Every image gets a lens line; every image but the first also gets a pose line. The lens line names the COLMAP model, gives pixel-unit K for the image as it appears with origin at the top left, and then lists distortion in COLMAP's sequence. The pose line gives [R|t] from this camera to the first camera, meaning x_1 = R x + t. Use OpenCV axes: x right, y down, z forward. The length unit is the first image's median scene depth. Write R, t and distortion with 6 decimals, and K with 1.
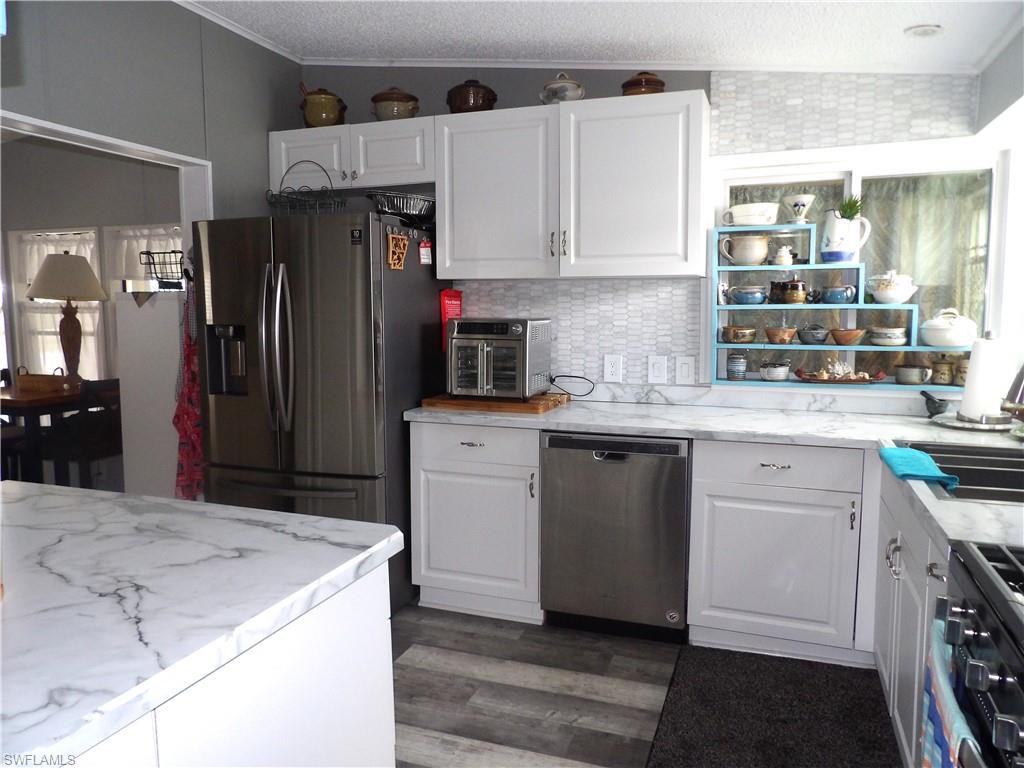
lens RADIAL K [[726.5, 0, 514.2], [0, 726.5, 375.9], [0, 0, 1]] dist [-0.000947, 0.000303]
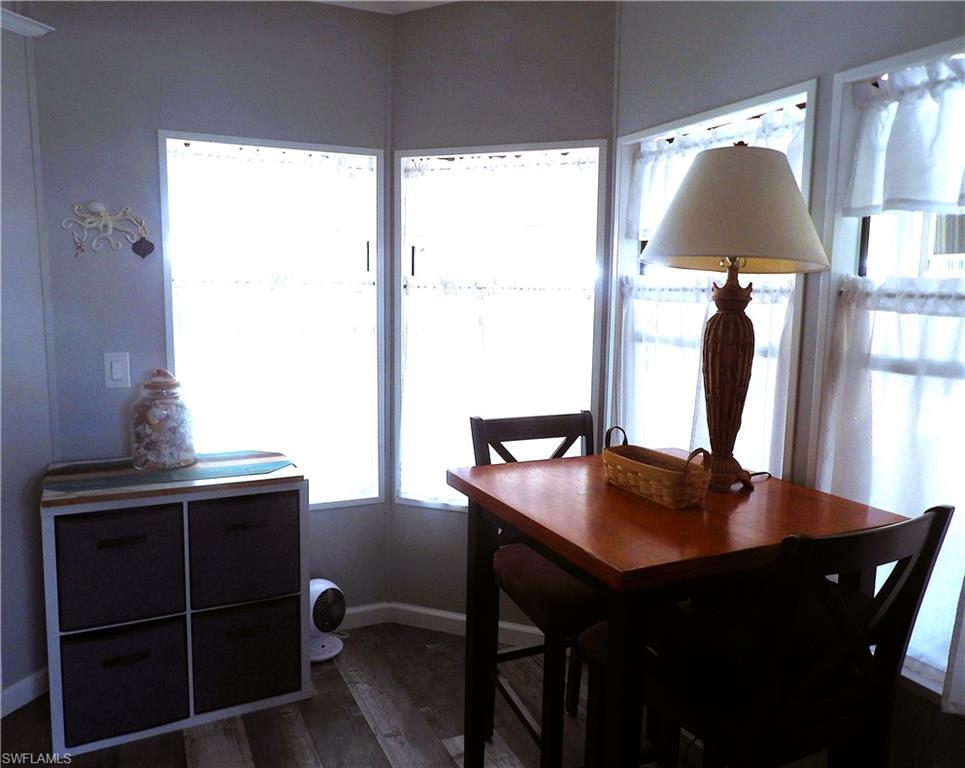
lens RADIAL K [[747.0, 0, 482.4], [0, 747.0, 383.4], [0, 0, 1]] dist [-0.005135, -0.001163]
pose [[0.720820, 0.100007, -0.685870, -0.412859], [-0.085531, 0.994807, 0.055164, -0.052220], [0.687825, 0.018900, 0.725630, 0.593062]]
